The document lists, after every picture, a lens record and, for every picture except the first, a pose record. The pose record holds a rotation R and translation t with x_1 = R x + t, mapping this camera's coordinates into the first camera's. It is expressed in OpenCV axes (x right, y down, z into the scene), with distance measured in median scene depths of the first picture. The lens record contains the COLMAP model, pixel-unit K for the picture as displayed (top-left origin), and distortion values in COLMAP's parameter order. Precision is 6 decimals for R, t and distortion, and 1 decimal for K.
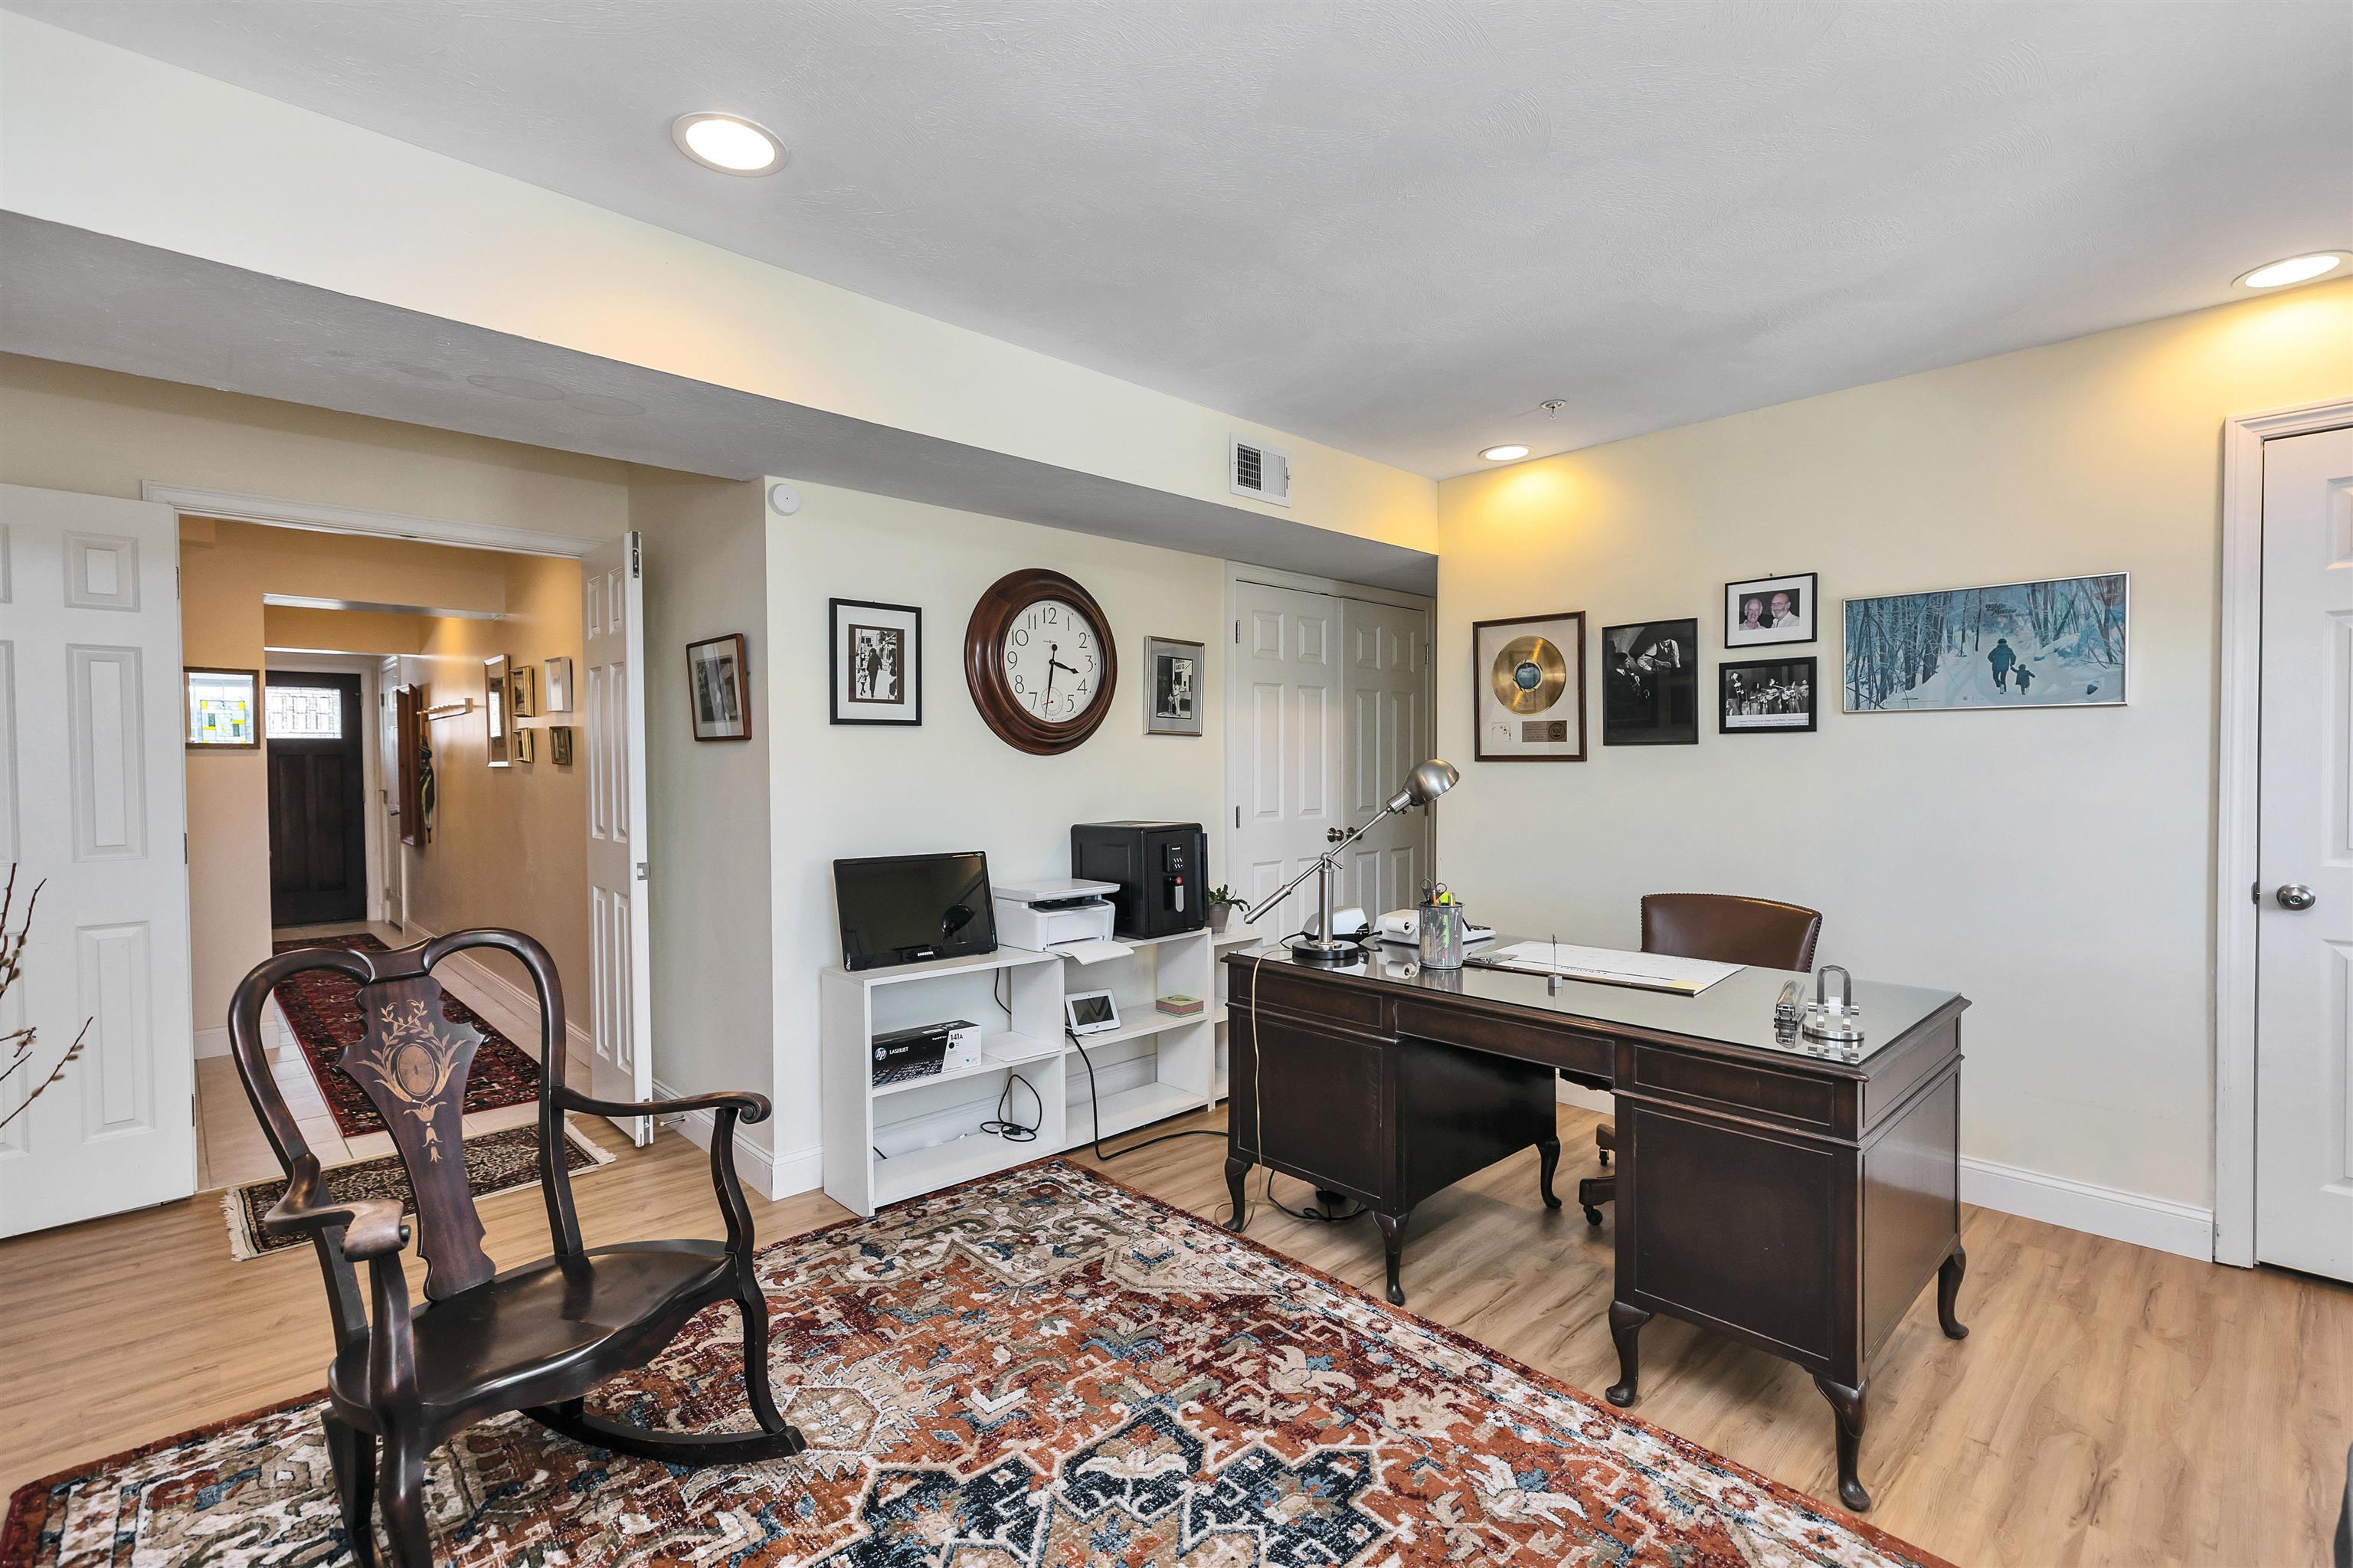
lens RADIAL K [[1054.8, 0, 1173.3], [0, 1054.8, 780.3], [0, 0, 1]] dist [0.002263, -0.000230]
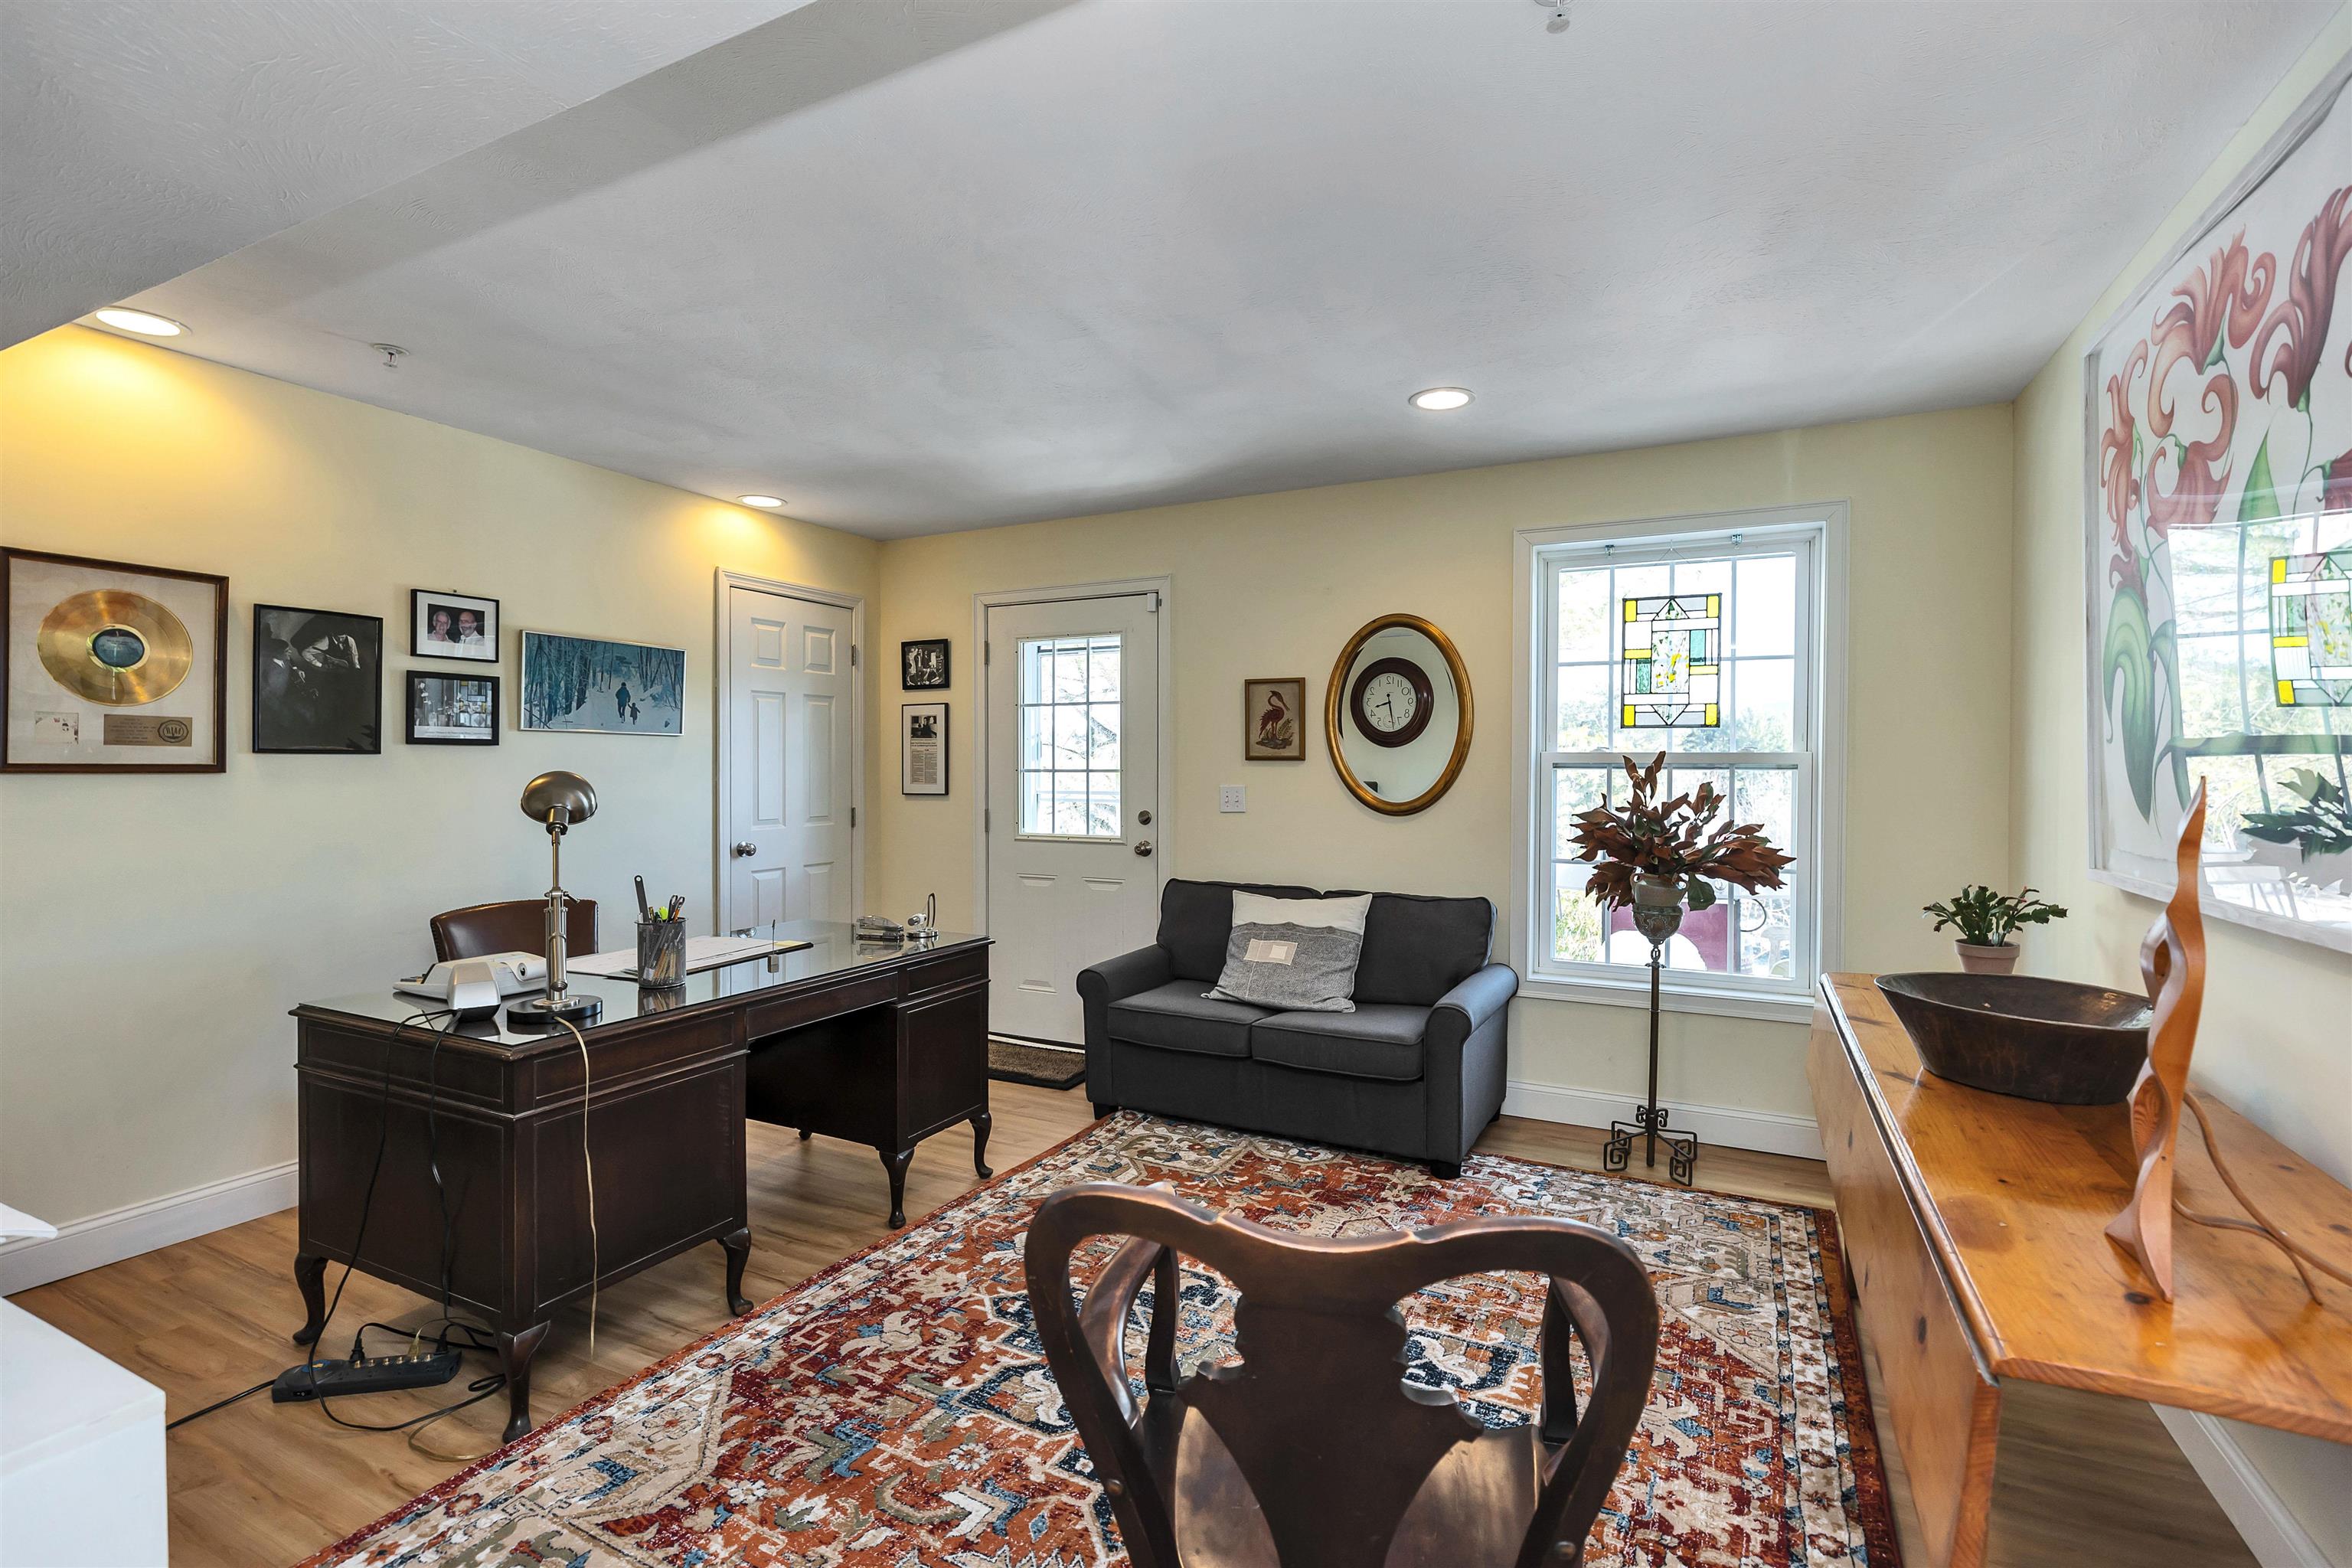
lens RADIAL K [[1054.3, 0, 1172.8], [0, 1054.3, 780.3], [0, 0, 1]] dist [0.002263, -0.000230]
pose [[-0.331385, -0.013165, 0.943404, -0.781060], [0.010424, 0.999791, 0.017614, -0.025978], [-0.943438, 0.015671, -0.331178, 0.835995]]
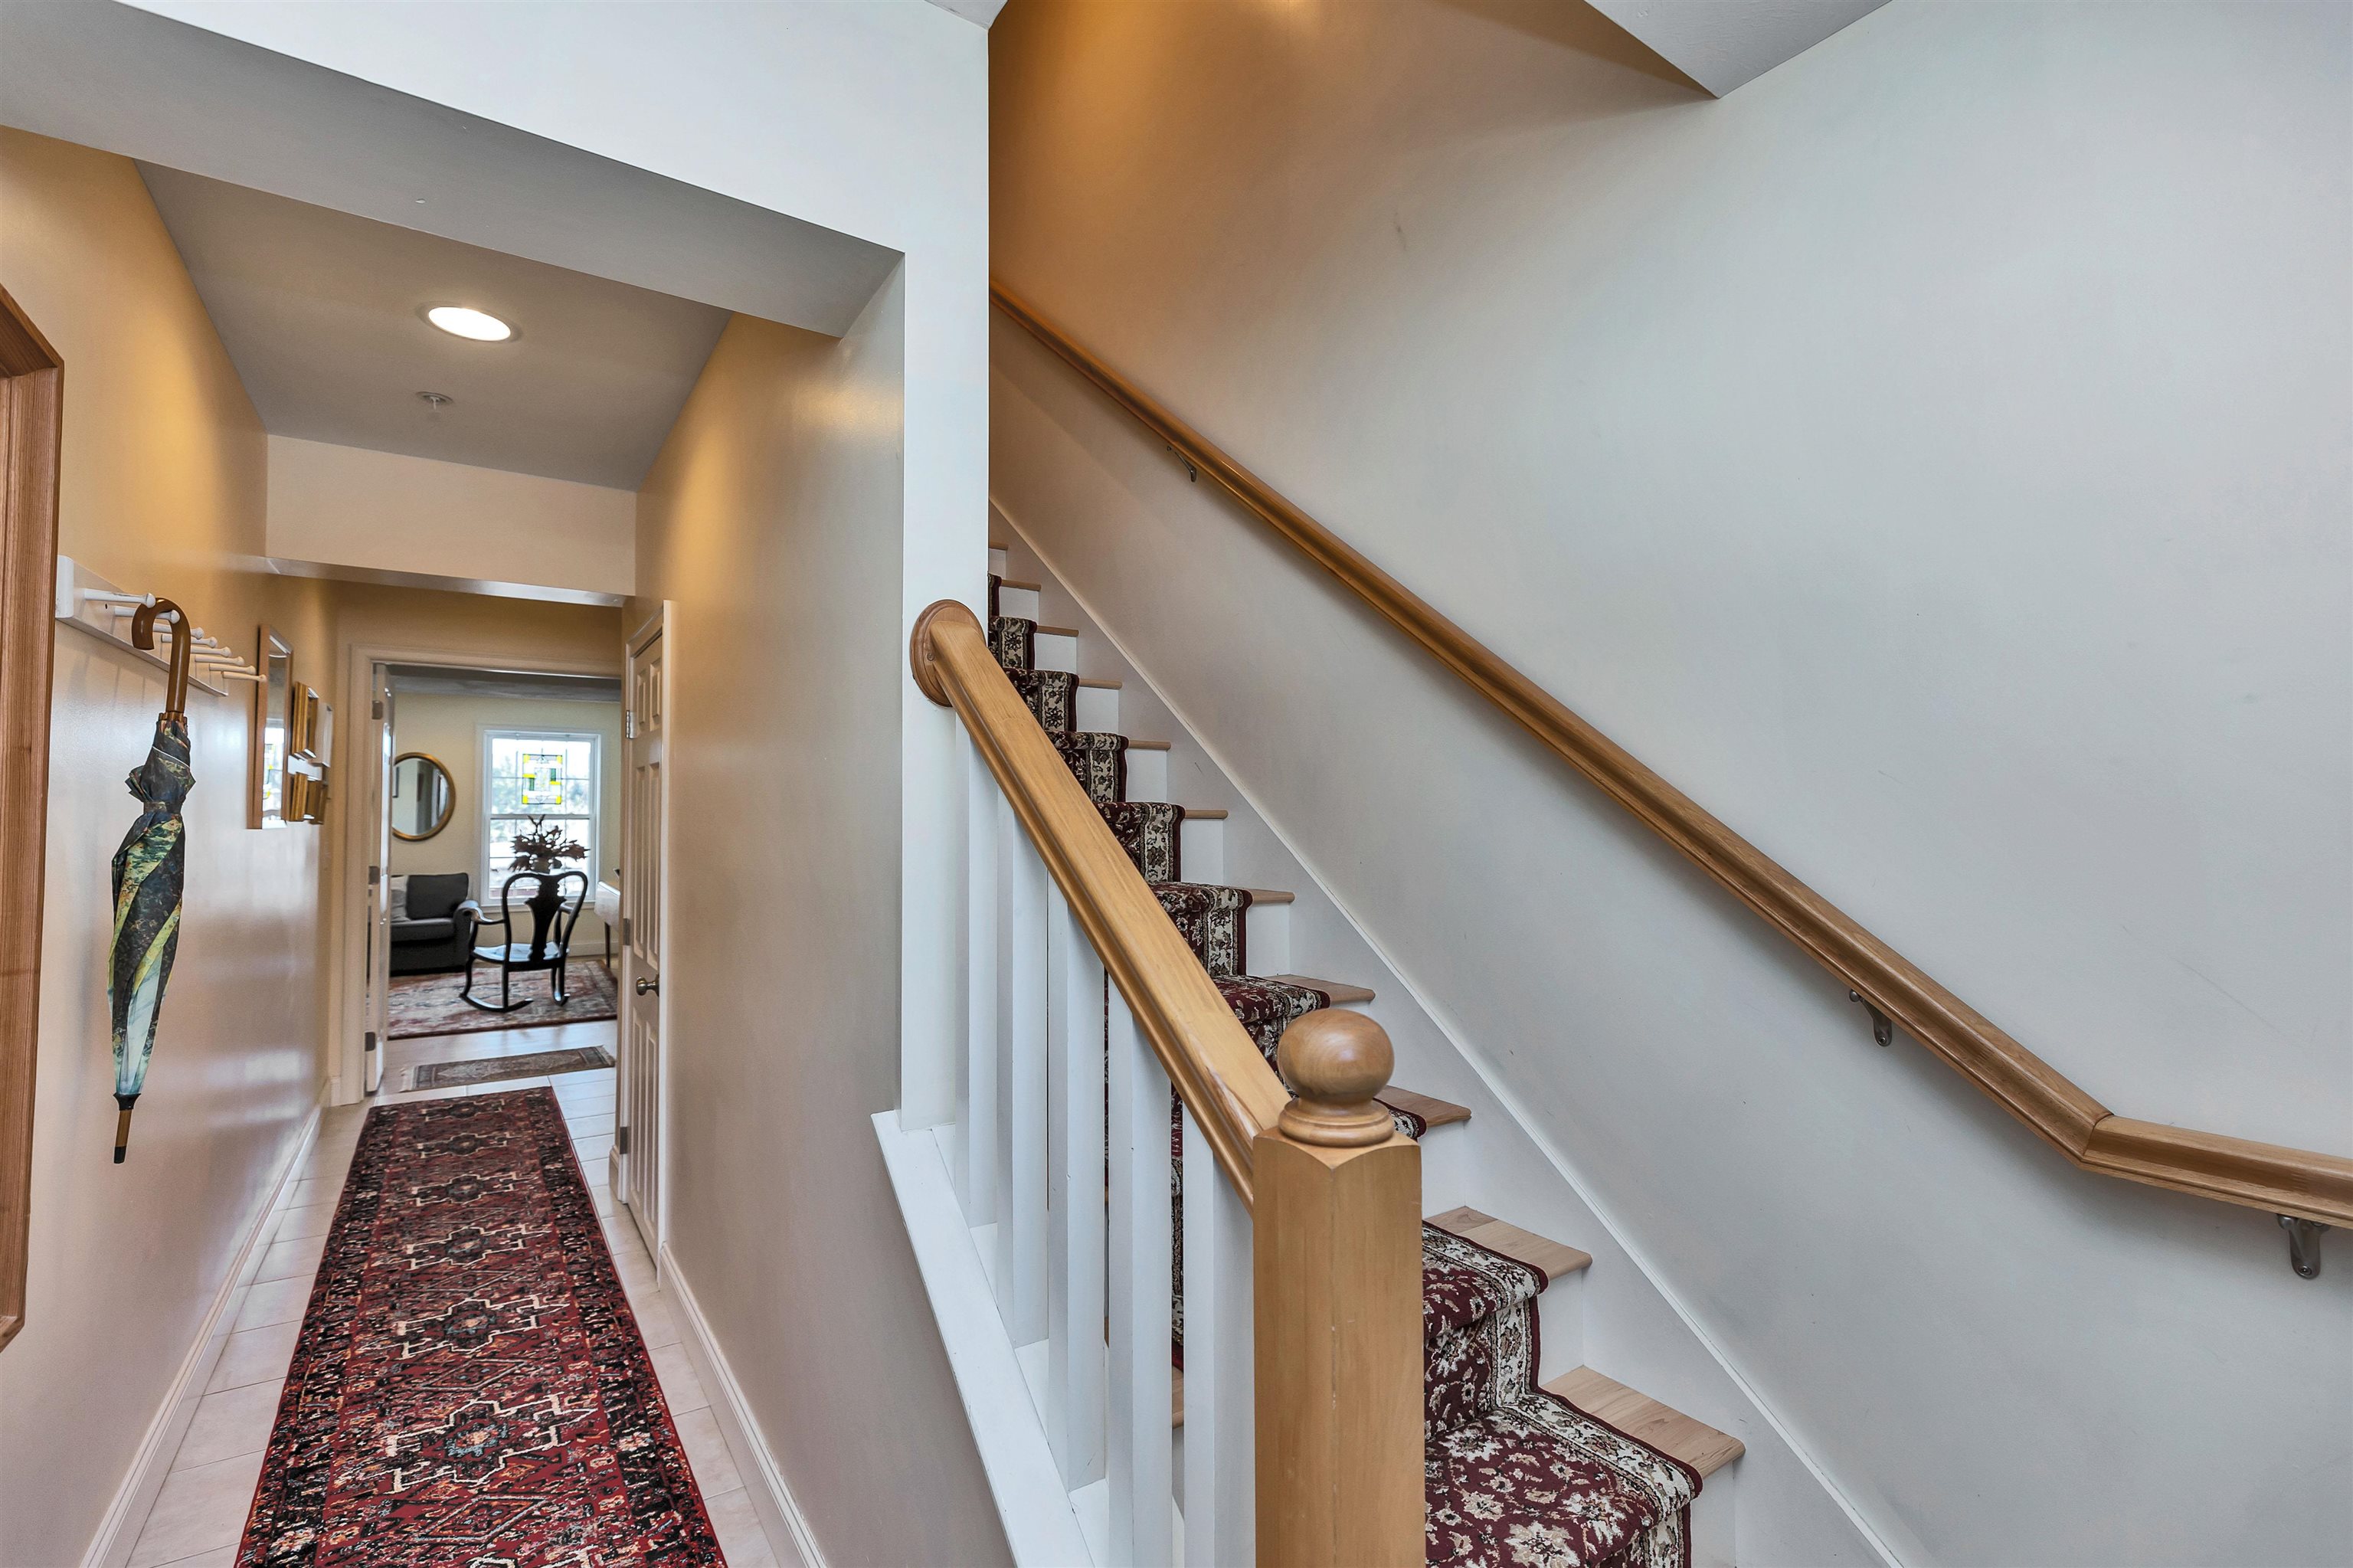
lens RADIAL K [[1054.8, 0, 1173.3], [0, 1054.8, 780.3], [0, 0, 1]] dist [0.002263, -0.000230]
pose [[-0.987968, 0.007660, 0.154469, -1.465252], [0.004338, 0.999752, -0.021832, -0.038476], [-0.154598, -0.020900, -0.987756, 1.757955]]
